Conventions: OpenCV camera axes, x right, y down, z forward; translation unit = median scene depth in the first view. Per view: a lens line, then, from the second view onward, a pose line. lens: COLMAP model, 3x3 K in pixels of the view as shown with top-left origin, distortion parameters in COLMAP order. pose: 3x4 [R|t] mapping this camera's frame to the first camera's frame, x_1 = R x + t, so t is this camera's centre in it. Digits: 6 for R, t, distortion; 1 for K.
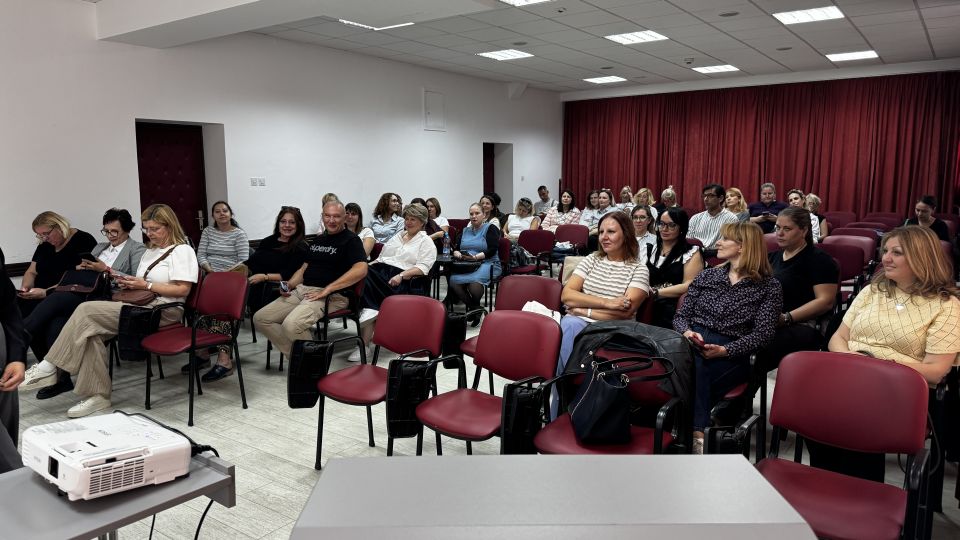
lens RADIAL K [[676.4, 0, 480.0], [0, 676.4, 270.0], [0, 0, 1]] dist [0.165623, -0.330099]
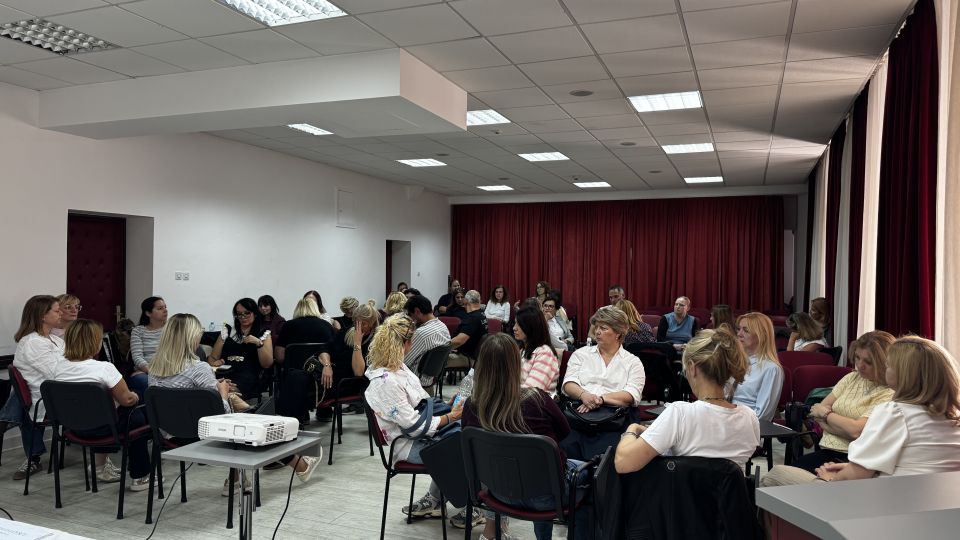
lens RADIAL K [[676.4, 0, 480.0], [0, 676.4, 270.0], [0, 0, 1]] dist [0.165623, -0.330099]
pose [[0.968861, 0.019496, 0.246835, -0.122749], [0.013729, 0.991132, -0.132169, -0.002314], [-0.247223, 0.131442, 0.960002, -0.028780]]
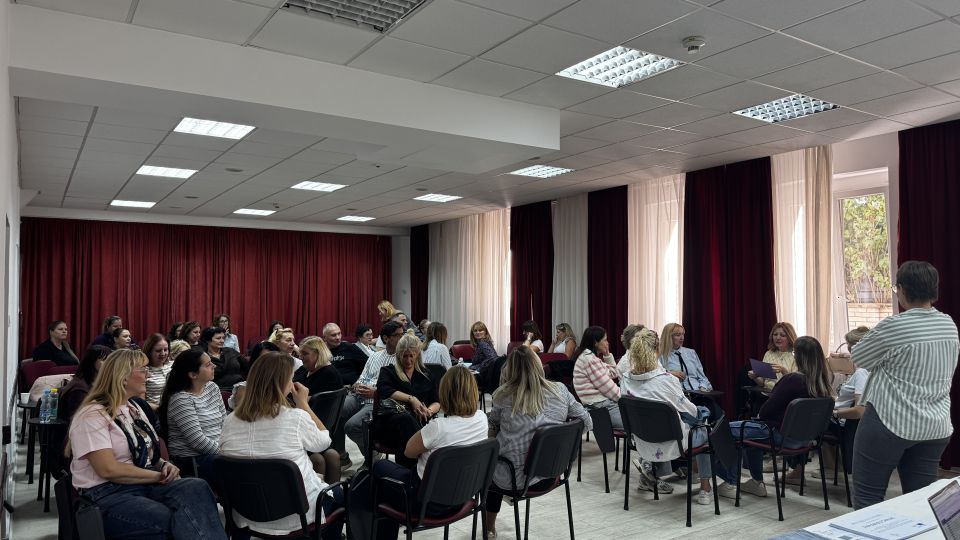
lens RADIAL K [[676.4, 0, 480.0], [0, 676.4, 270.0], [0, 0, 1]] dist [0.165623, -0.330099]
pose [[0.349086, 0.043261, 0.936091, -0.581895], [0.131848, 0.986729, -0.094769, -0.045951], [-0.927769, 0.156504, 0.338750, 0.305720]]
